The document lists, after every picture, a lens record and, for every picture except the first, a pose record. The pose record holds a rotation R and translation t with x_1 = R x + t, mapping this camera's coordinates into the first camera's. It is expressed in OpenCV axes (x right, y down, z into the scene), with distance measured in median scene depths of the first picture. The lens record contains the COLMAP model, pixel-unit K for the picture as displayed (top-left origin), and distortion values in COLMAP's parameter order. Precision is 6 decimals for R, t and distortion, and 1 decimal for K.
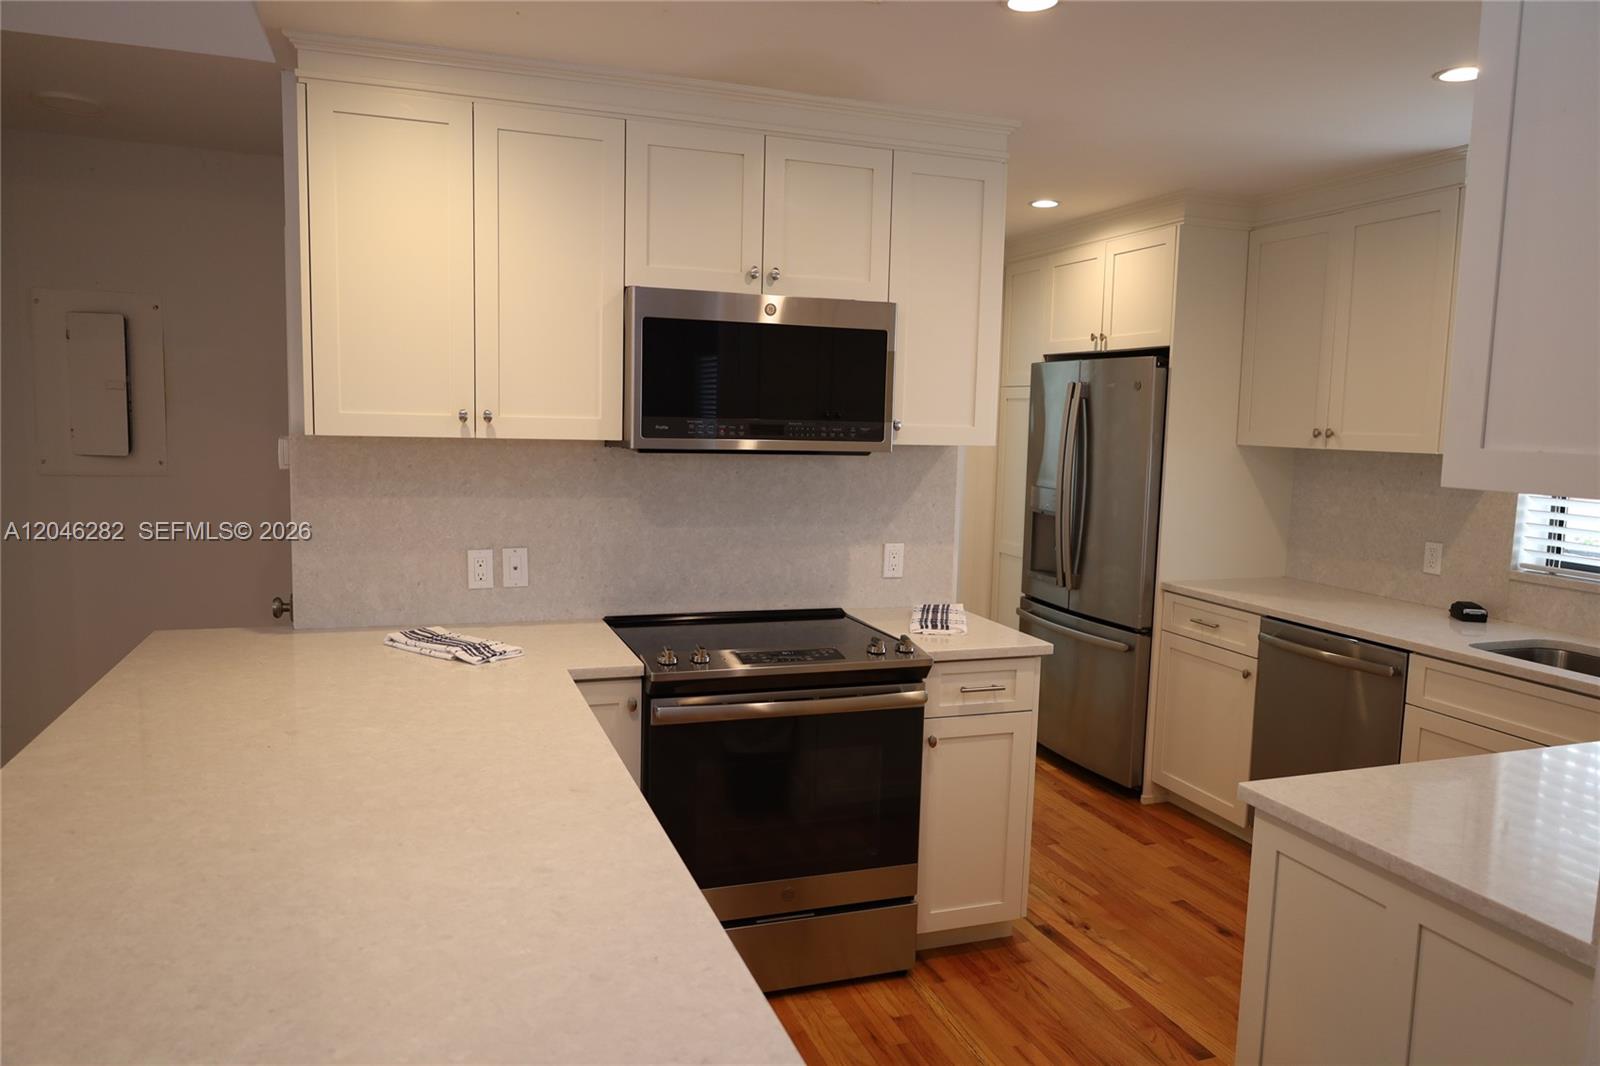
lens RADIAL K [[1089.6, 0, 804.5], [0, 1089.6, 534.8], [0, 0, 1]] dist [-0.016197, 0.011441]
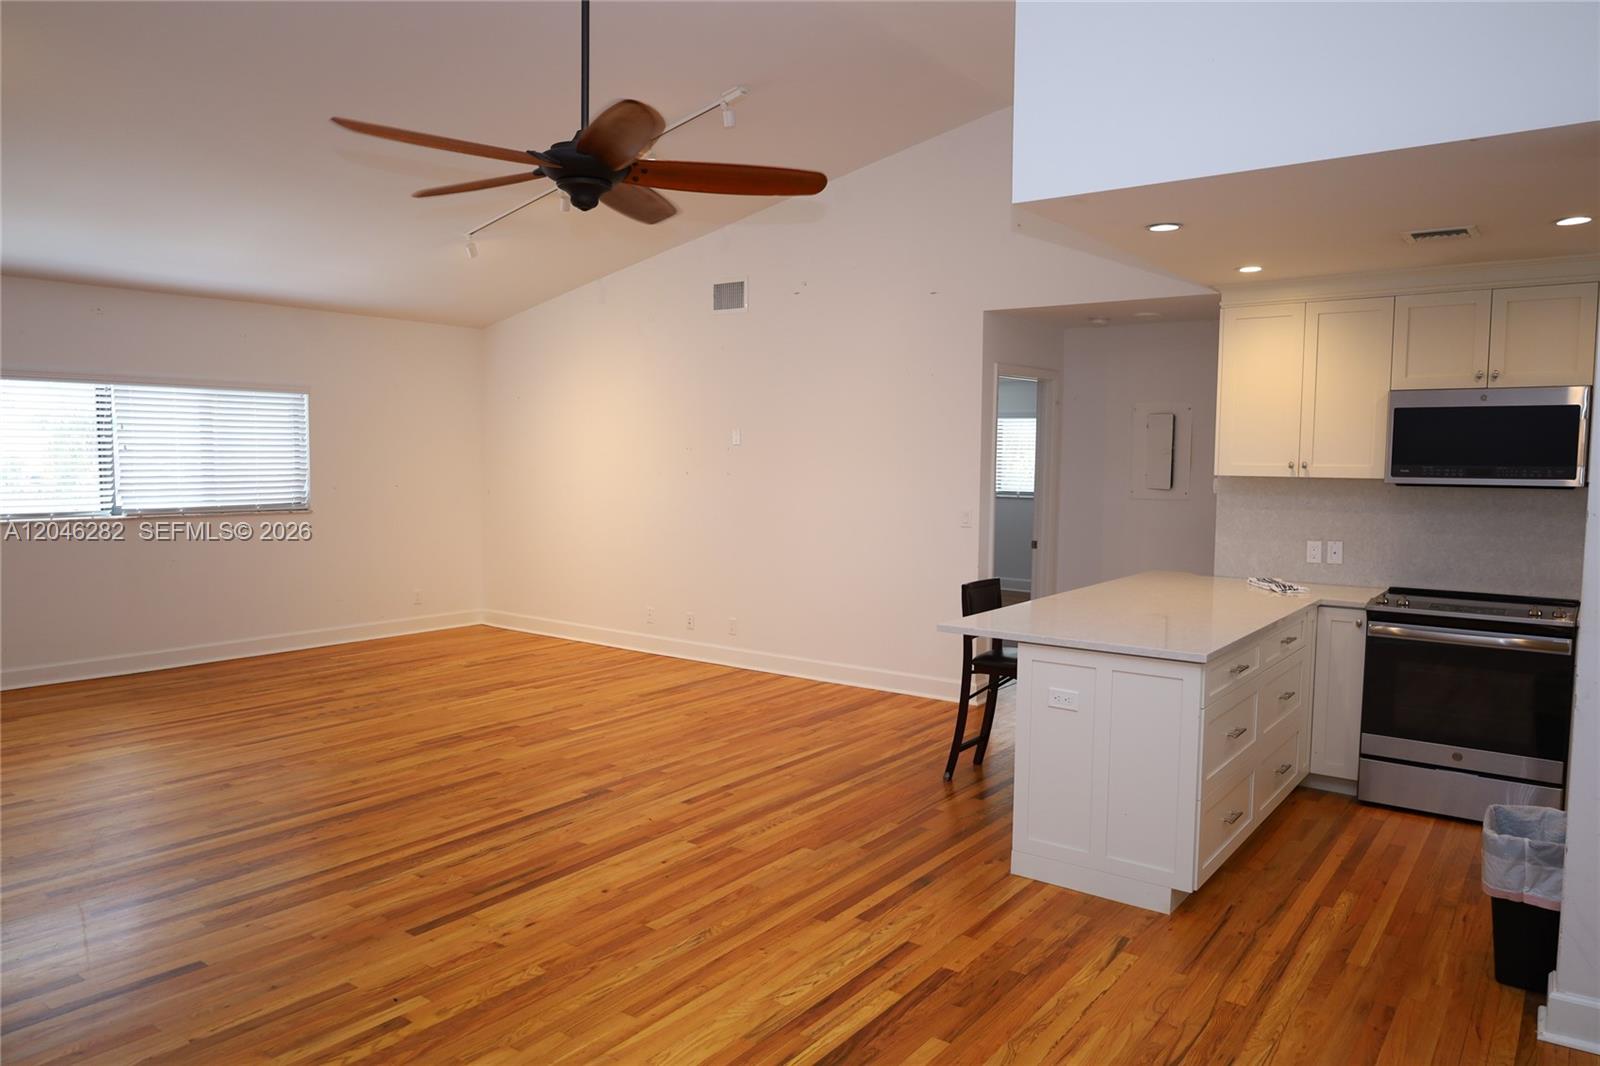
lens RADIAL K [[1089.6, 0, 798.4], [0, 1089.6, 537.6], [0, 0, 1]] dist [-0.016197, 0.011441]
pose [[0.555718, 0.042355, -0.830291, 0.677344], [-0.082028, 0.996622, -0.004062, 0.081340], [0.827314, 0.070364, 0.557315, -0.654258]]
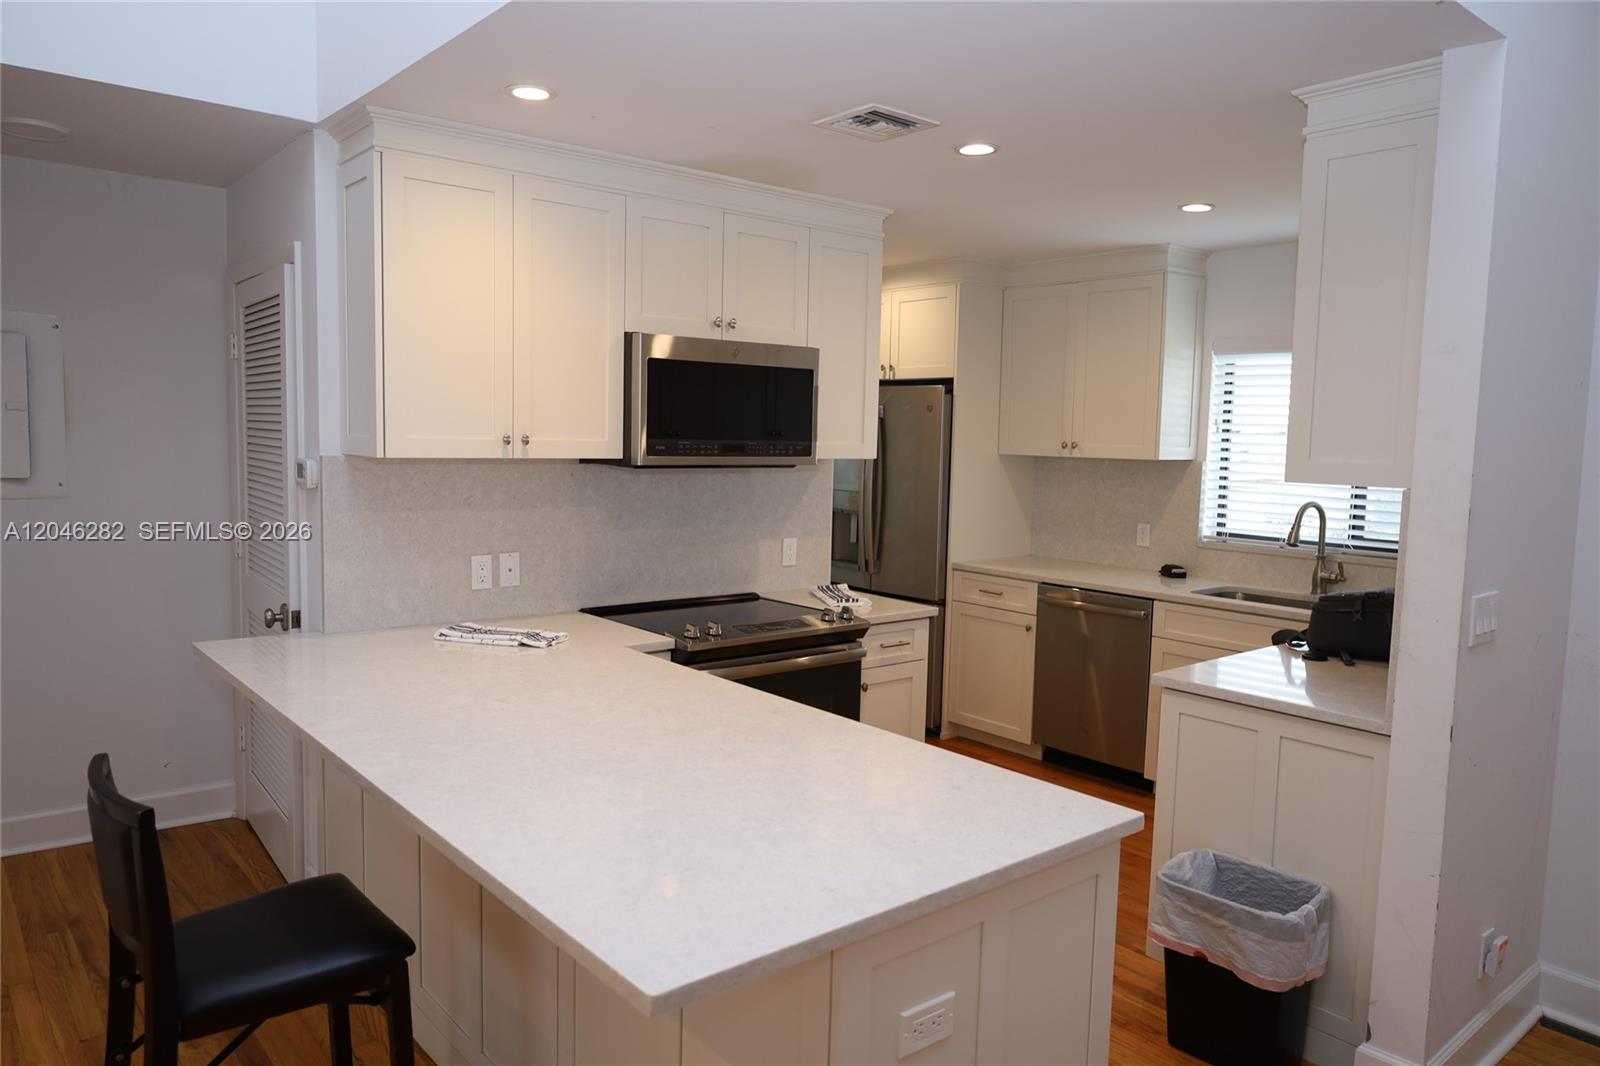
lens RADIAL K [[1089.6, 0, 799.0], [0, 1089.6, 531.8], [0, 0, 1]] dist [-0.016197, 0.011441]
pose [[0.939704, -0.035734, 0.340117, -0.359765], [0.038650, 0.999251, -0.001801, 0.003865], [-0.339798, 0.014838, 0.940381, -0.181477]]
